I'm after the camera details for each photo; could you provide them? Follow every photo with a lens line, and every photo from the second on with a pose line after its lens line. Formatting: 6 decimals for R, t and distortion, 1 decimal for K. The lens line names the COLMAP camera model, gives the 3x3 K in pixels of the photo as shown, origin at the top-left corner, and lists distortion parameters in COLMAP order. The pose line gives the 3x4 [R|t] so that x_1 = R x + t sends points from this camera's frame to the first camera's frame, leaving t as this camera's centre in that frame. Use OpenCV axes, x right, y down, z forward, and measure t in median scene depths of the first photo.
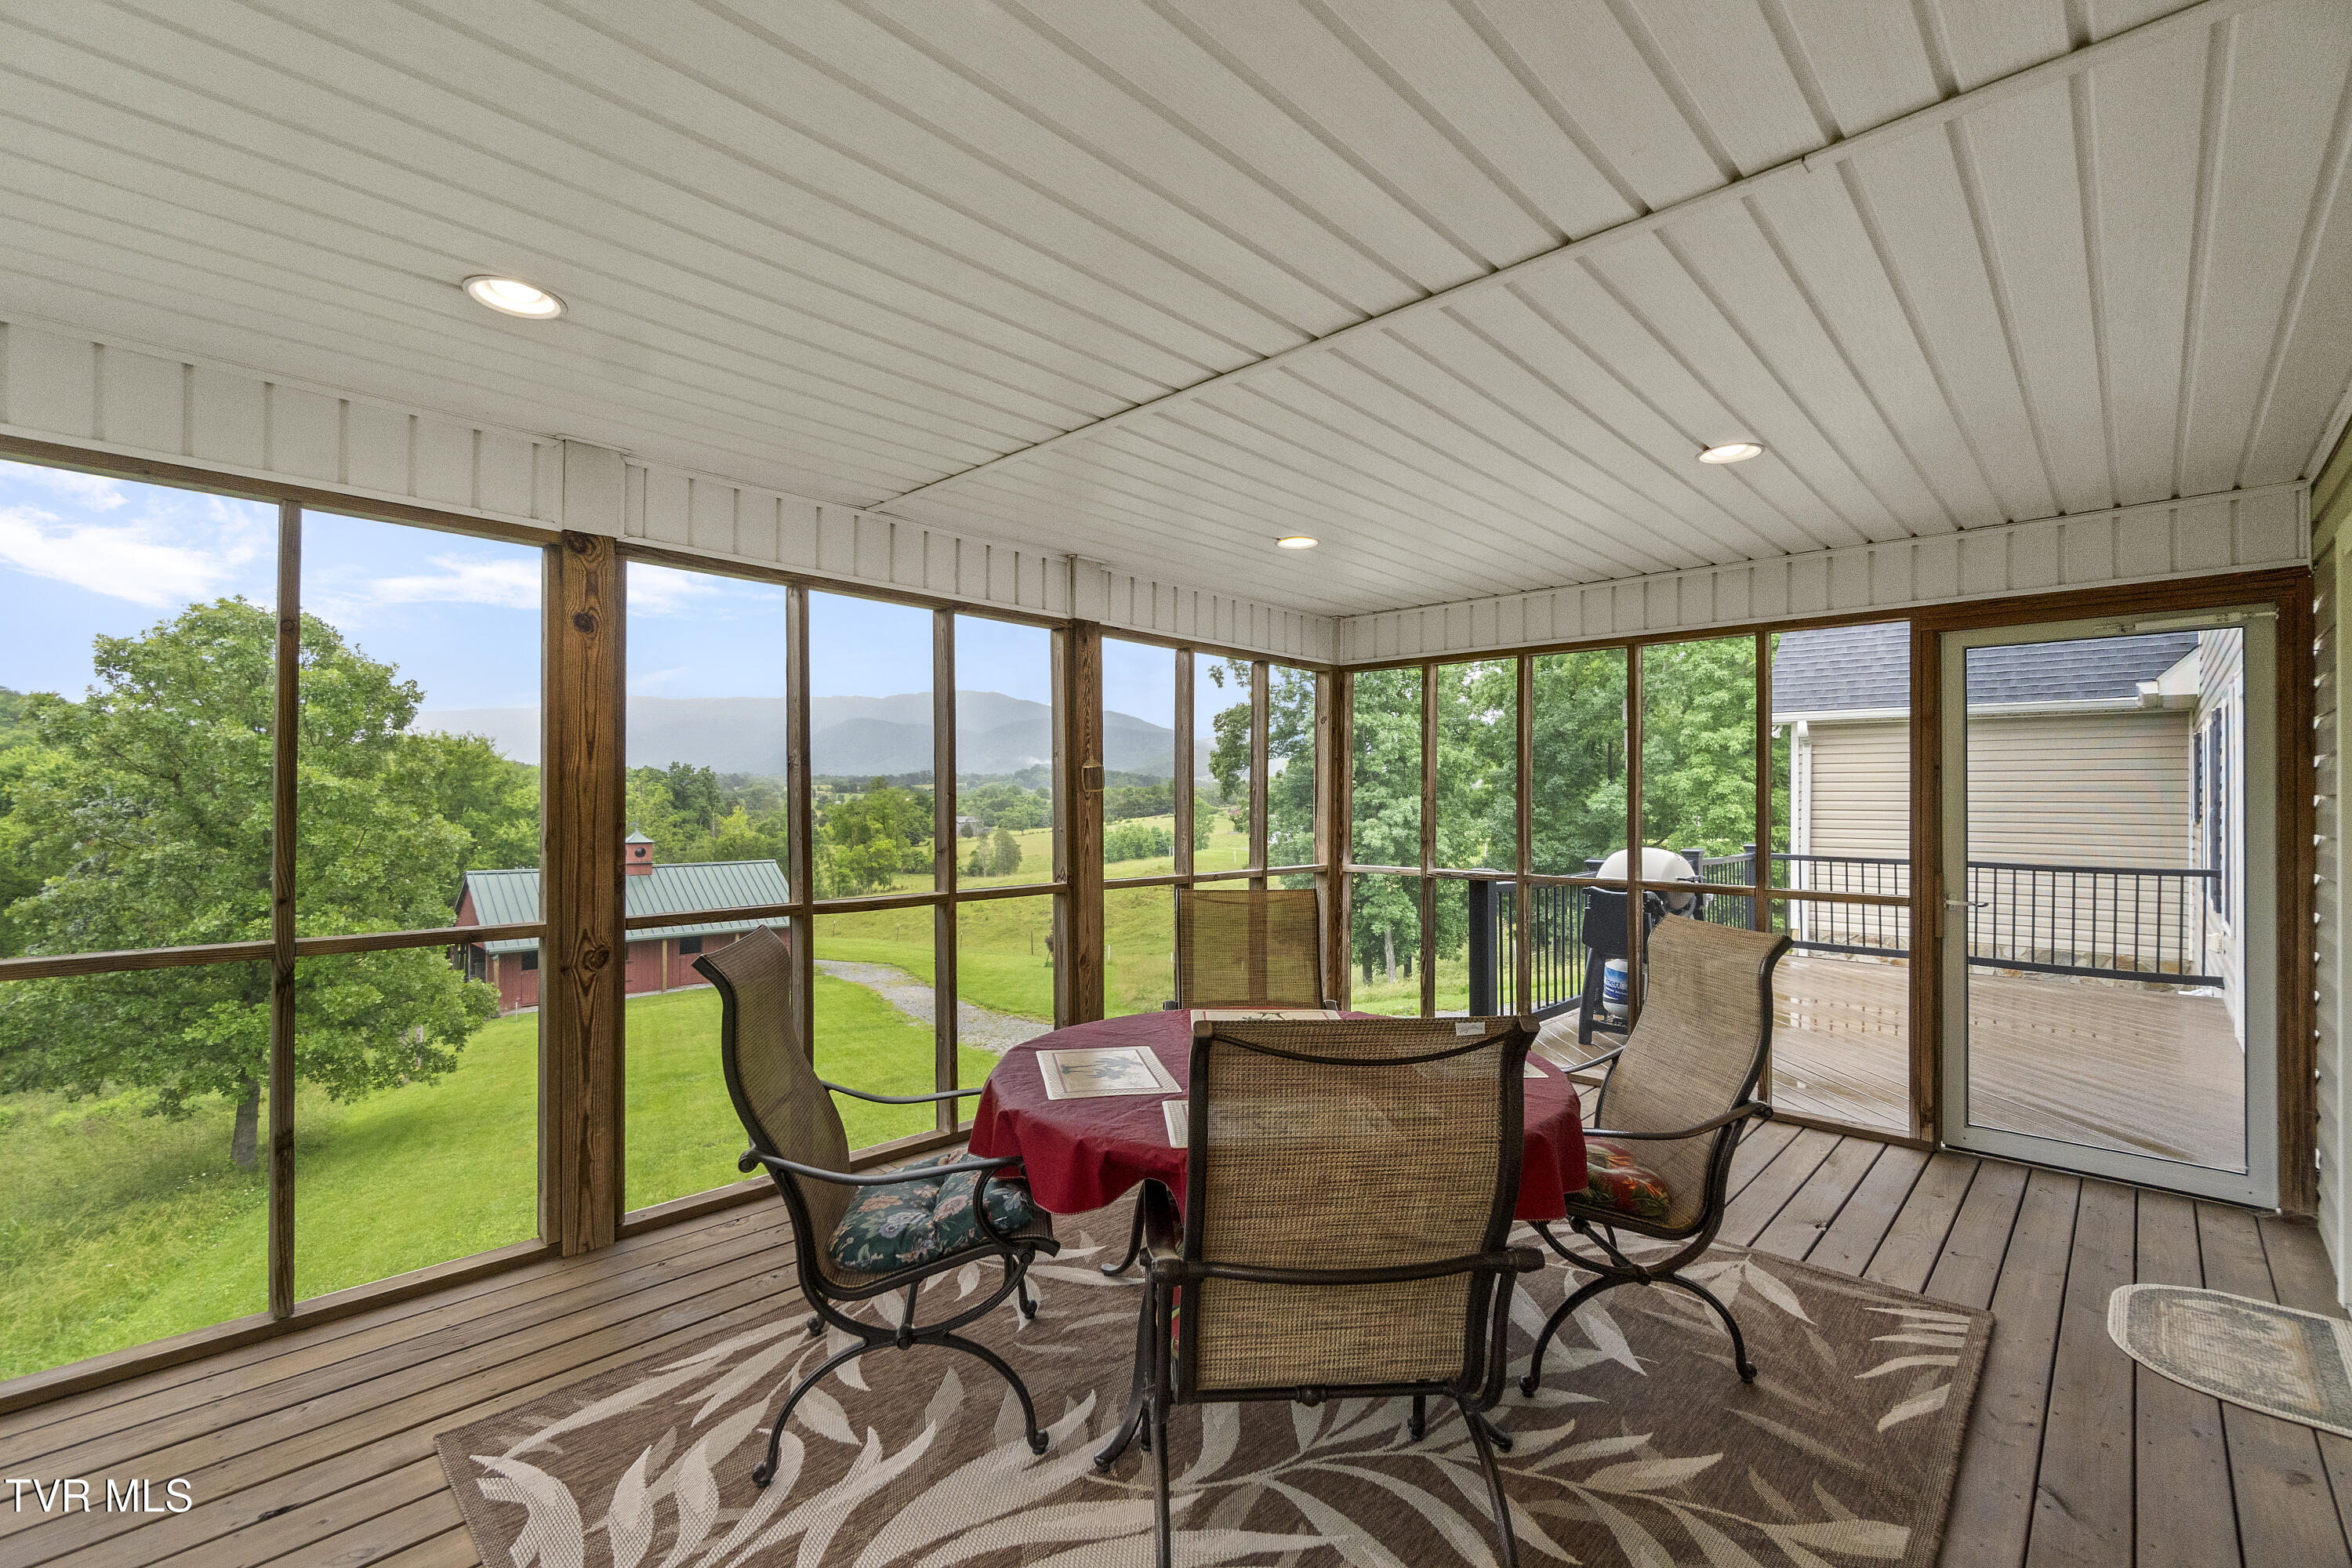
lens RADIAL K [[1026.2, 0, 1181.5], [0, 1026.2, 797.5], [0, 0, 1]] dist [0.005059, 0.000032]
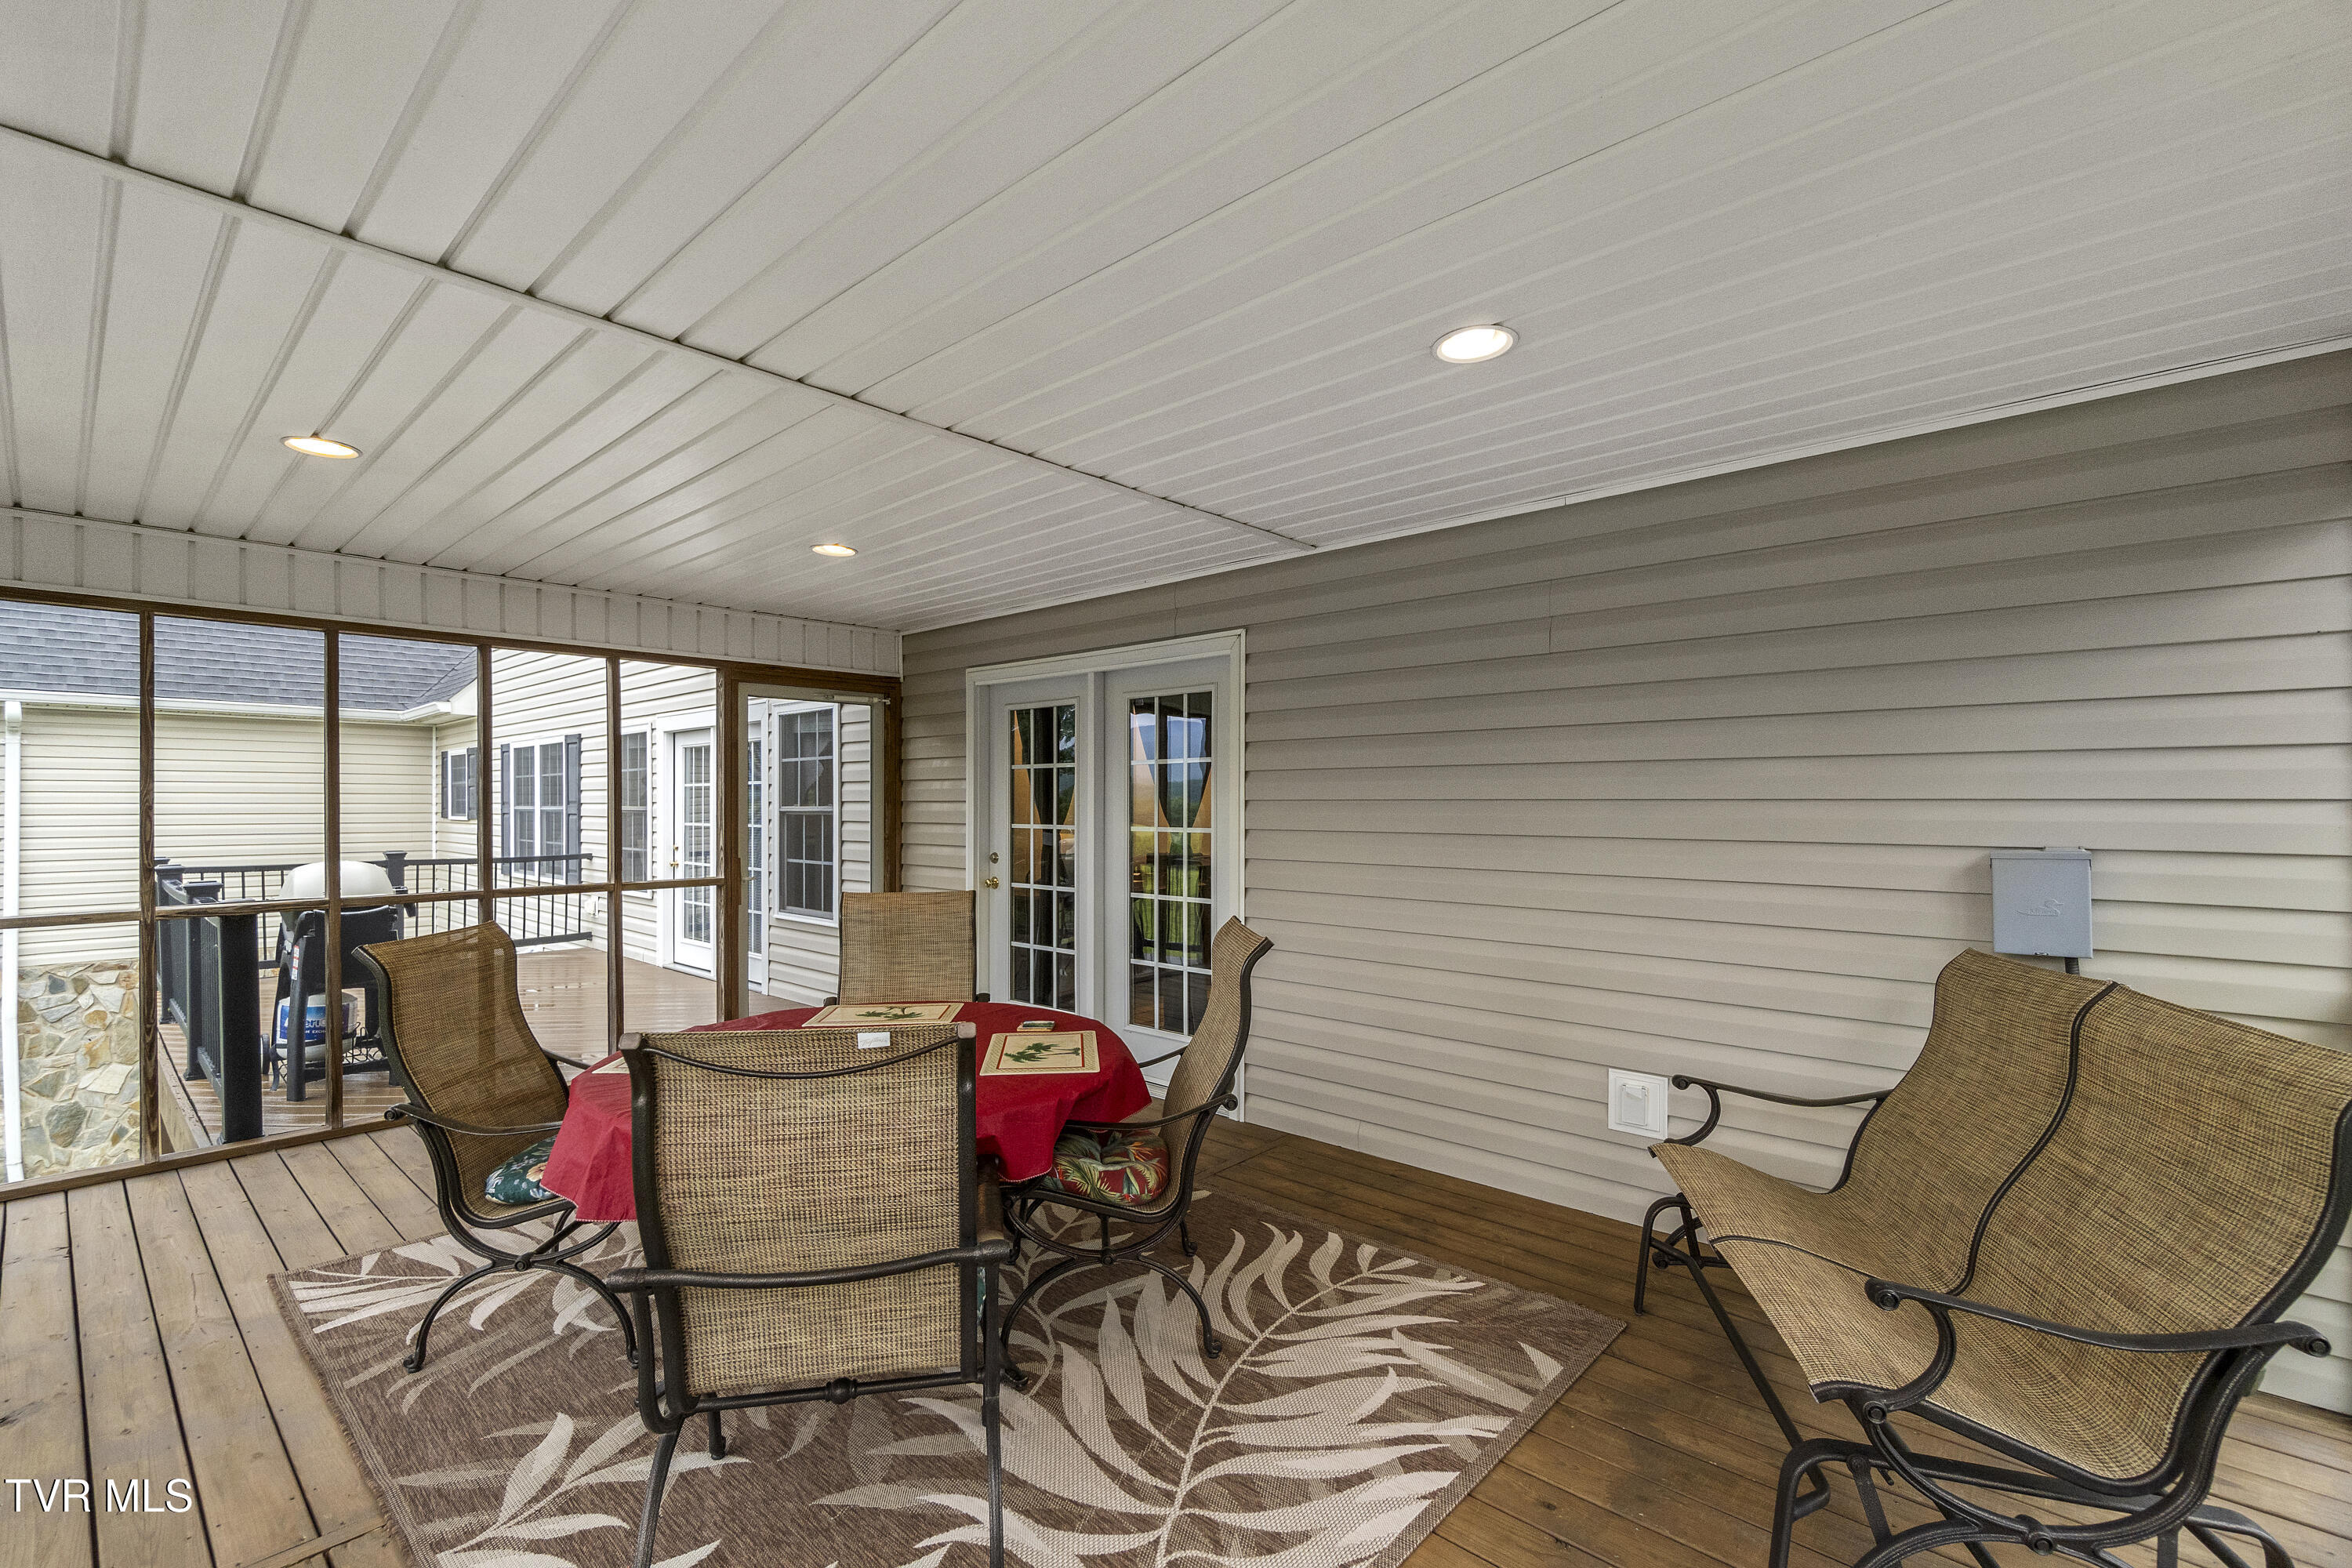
lens RADIAL K [[1026.2, 0, 1180.5], [0, 1026.2, 794.5], [0, 0, 1]] dist [0.005059, 0.000032]
pose [[-0.030182, 0.004166, 0.999536, -0.411138], [-0.001667, 0.999990, -0.004218, -0.003441], [-0.999543, -0.001794, -0.030175, 0.284352]]
